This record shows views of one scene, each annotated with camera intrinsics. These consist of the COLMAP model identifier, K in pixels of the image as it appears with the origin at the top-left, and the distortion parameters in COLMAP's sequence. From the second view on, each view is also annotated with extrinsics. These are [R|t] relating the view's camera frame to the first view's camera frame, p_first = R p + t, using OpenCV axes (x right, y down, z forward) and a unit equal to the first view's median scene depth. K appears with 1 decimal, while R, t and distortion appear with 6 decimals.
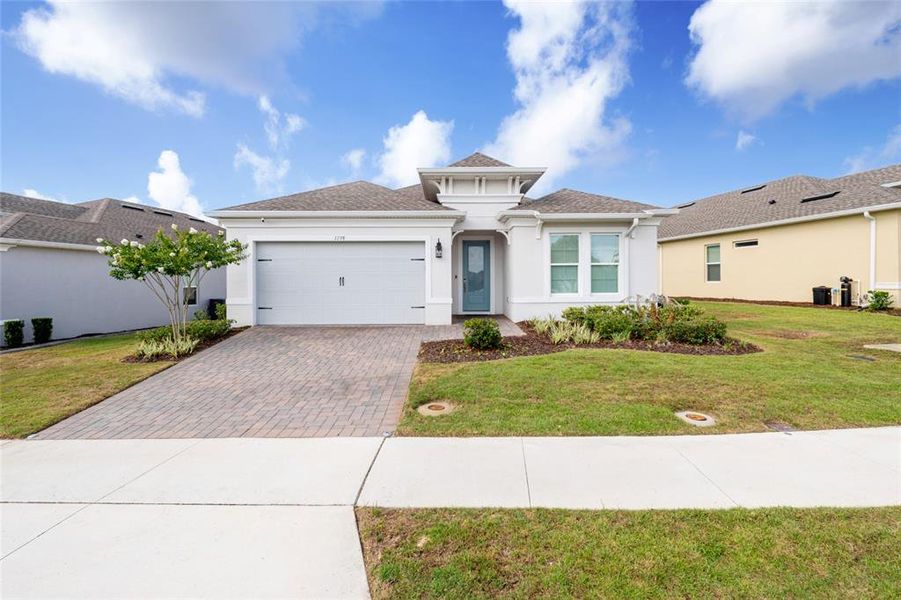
lens RADIAL K [[413.6, 0, 449.7], [0, 413.6, 285.9], [0, 0, 1]] dist [0.000347, 0.000324]
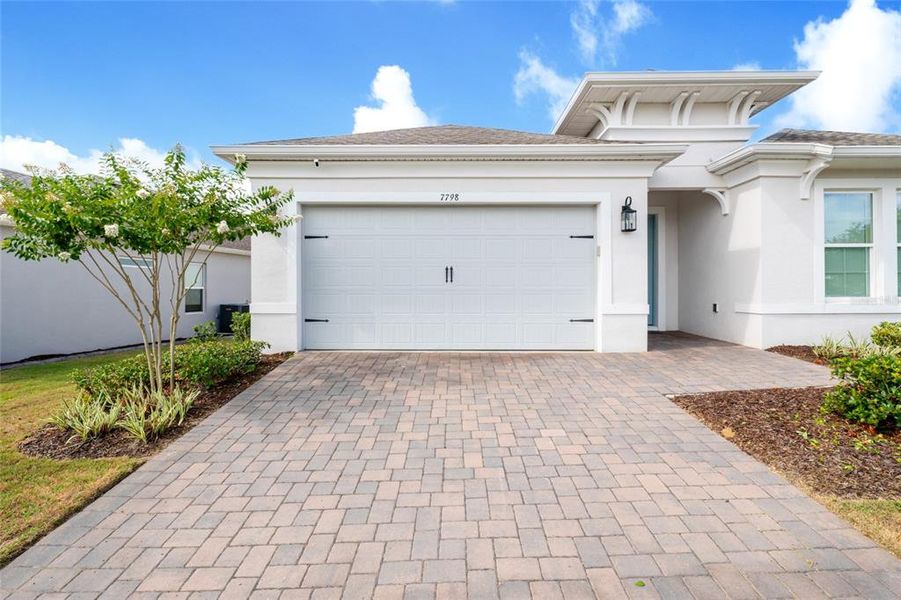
lens RADIAL K [[417.0, 0, 448.1], [0, 417.0, 289.5], [0, 0, 1]] dist [-0.001624, -0.000281]
pose [[0.999727, 0.004427, -0.022957, -0.260780], [-0.004636, 0.999948, -0.009065, 0.016179], [0.022915, 0.009169, 0.999695, 0.442017]]
